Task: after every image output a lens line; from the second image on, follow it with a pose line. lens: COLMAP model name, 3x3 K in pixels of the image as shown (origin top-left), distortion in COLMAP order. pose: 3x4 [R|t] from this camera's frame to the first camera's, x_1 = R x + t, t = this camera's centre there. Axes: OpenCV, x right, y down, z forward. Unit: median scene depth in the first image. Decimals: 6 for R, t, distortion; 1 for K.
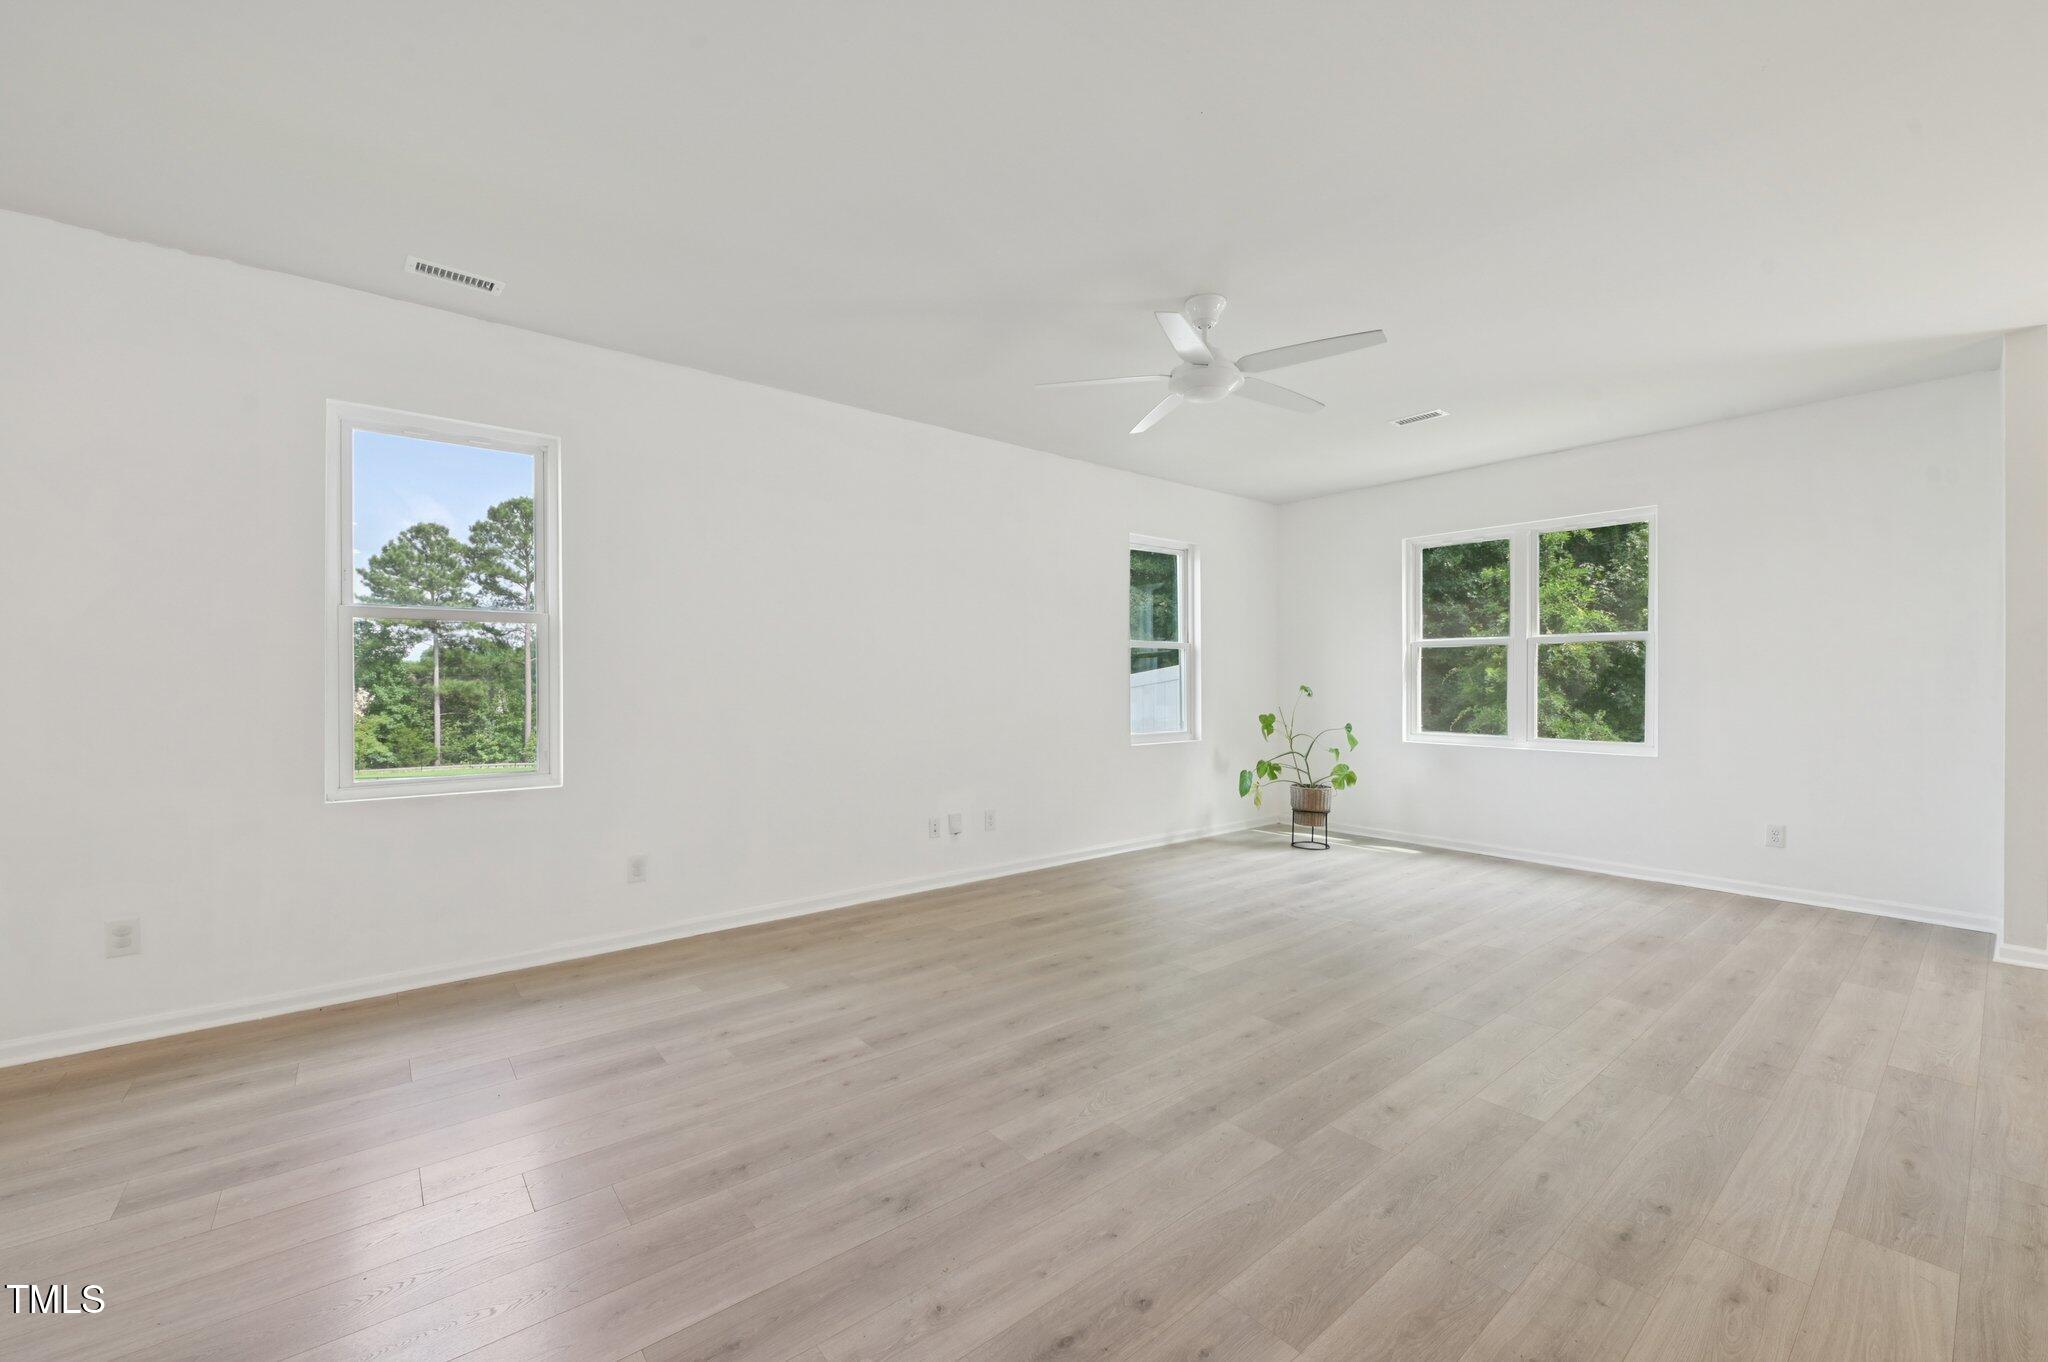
lens RADIAL K [[810.1, 0, 1034.0], [0, 810.1, 686.6], [0, 0, 1]] dist [-0.001684, -0.000351]
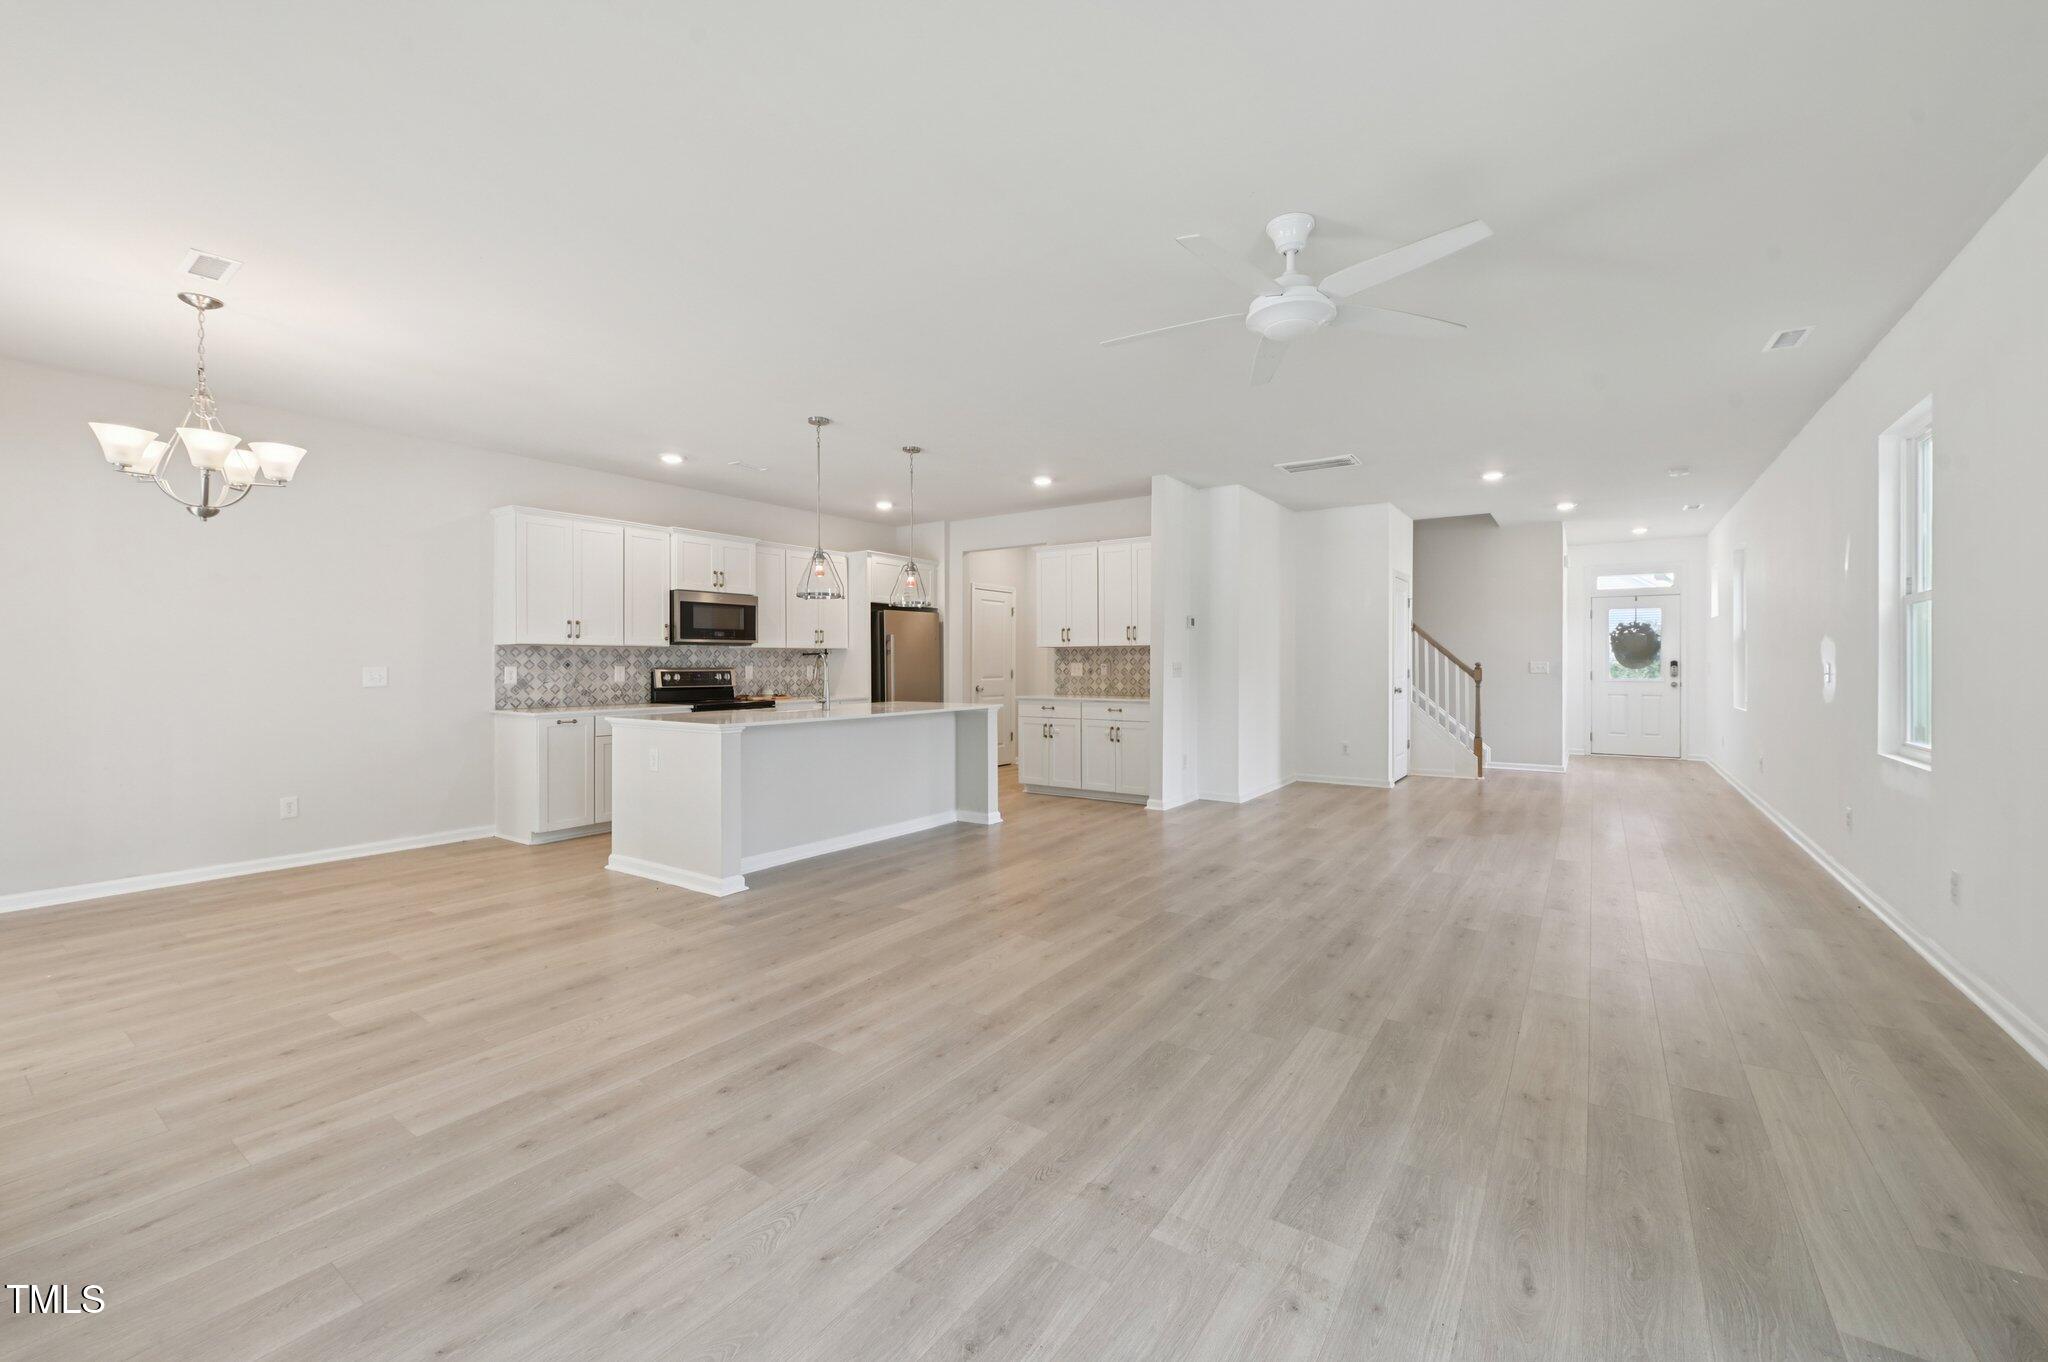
lens RADIAL K [[817.9, 0, 1033.9], [0, 817.9, 659.9], [0, 0, 1]] dist [0.000962, -0.006097]
pose [[-0.961555, 0.001545, -0.274610, 0.724918], [0.001602, 0.999999, 0.000017, -0.006209], [0.274609, -0.000424, -0.961556, 1.776488]]
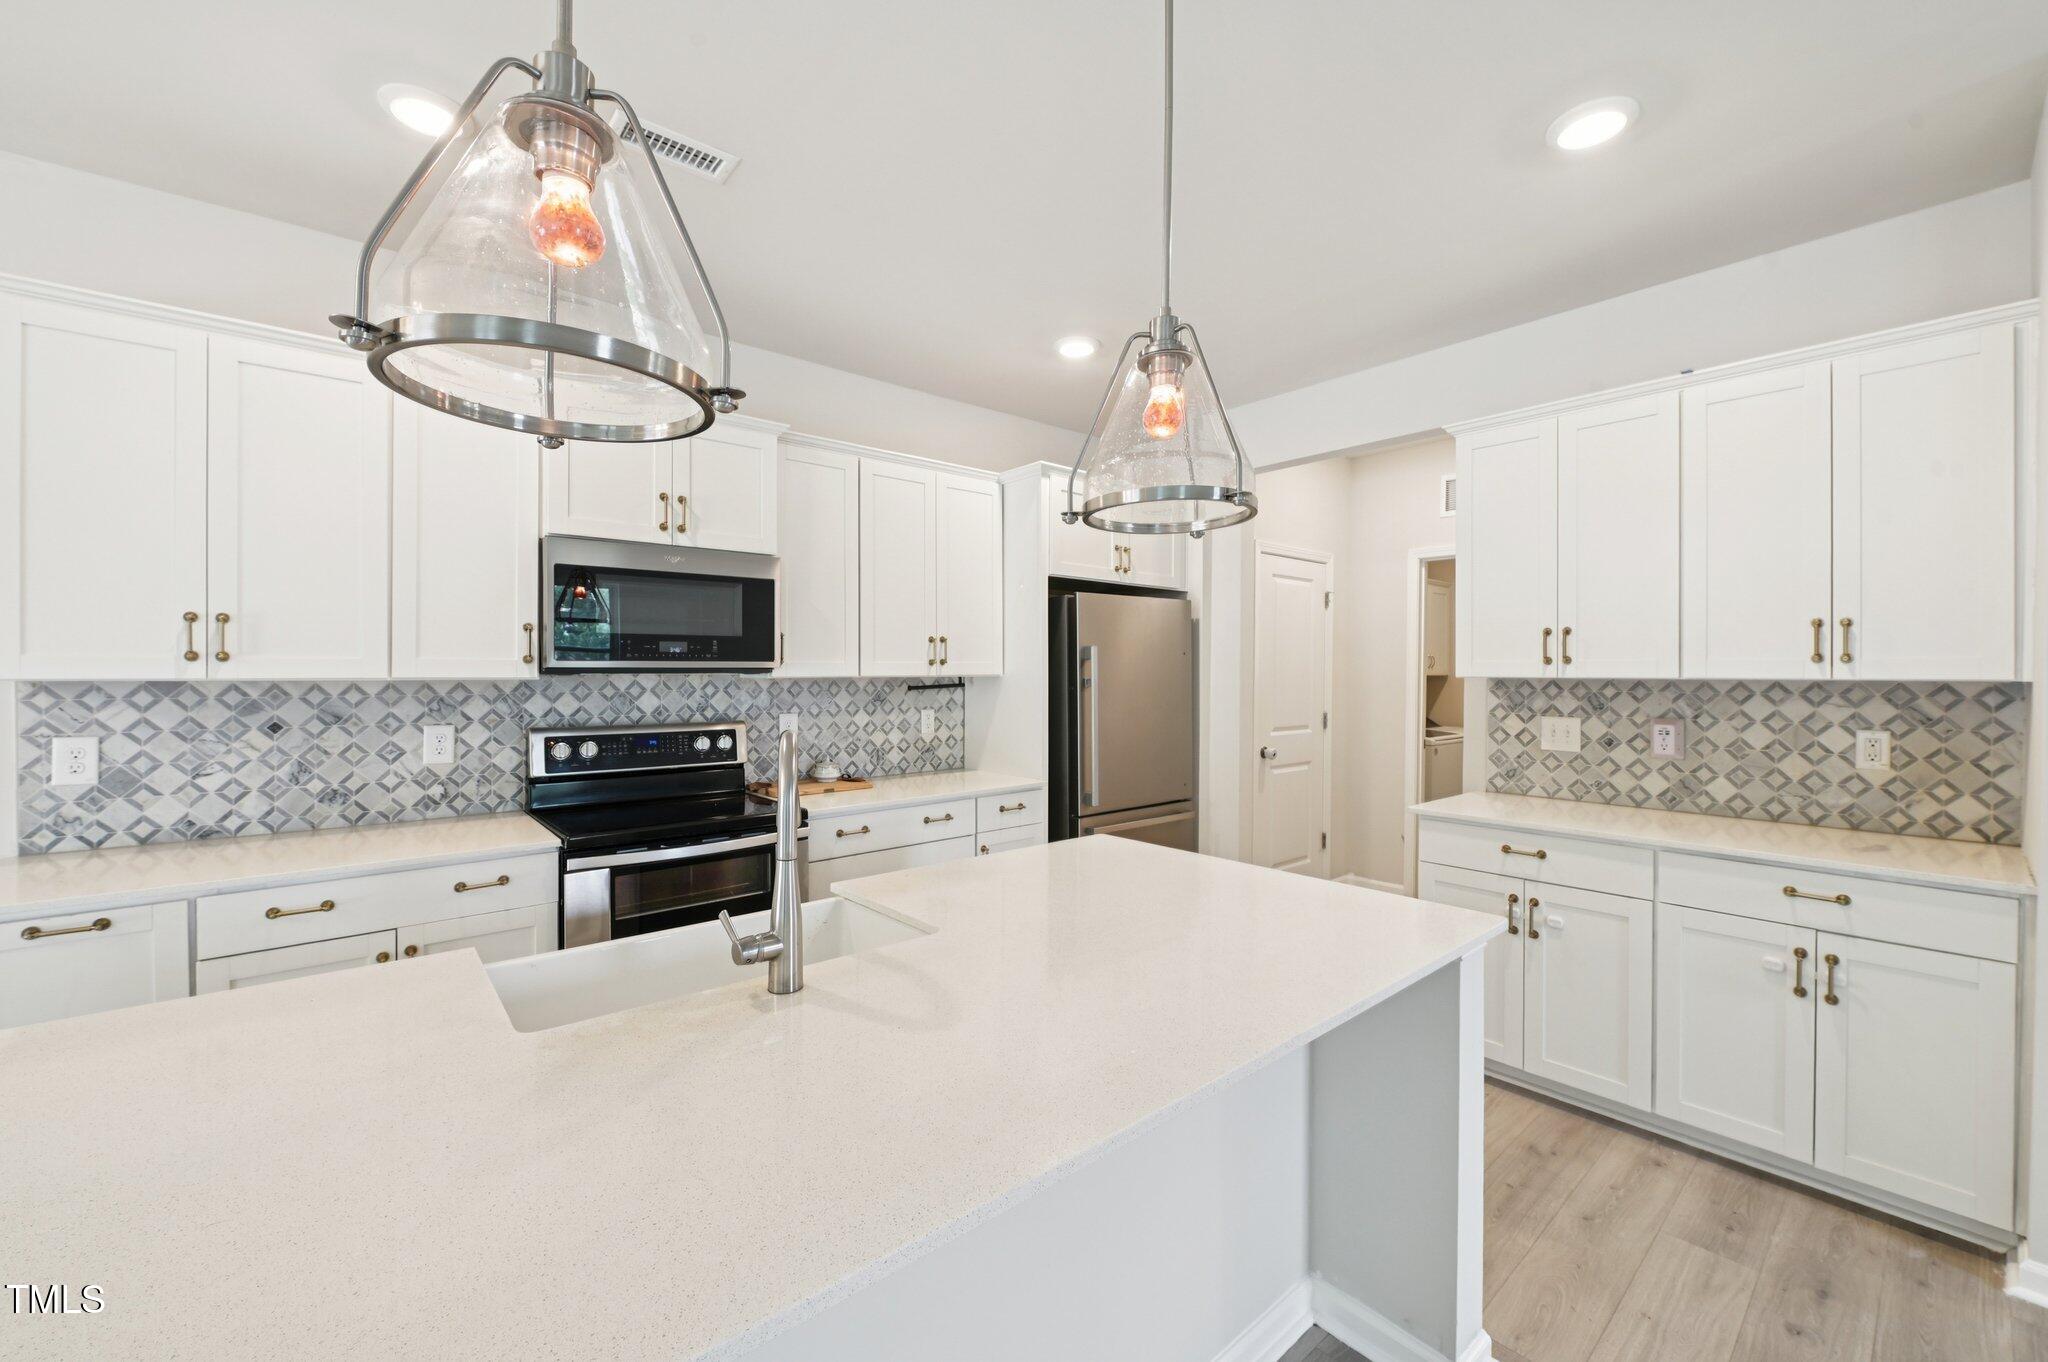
lens RADIAL K [[814.0, 0, 1029.1], [0, 814.0, 670.1], [0, 0, 1]] dist [-0.010033, -0.000132]
pose [[-0.999830, -0.002452, -0.018289, 0.565201], [-0.002503, 0.999993, 0.002748, -0.053985], [0.018282, 0.002793, -0.999829, 0.375119]]
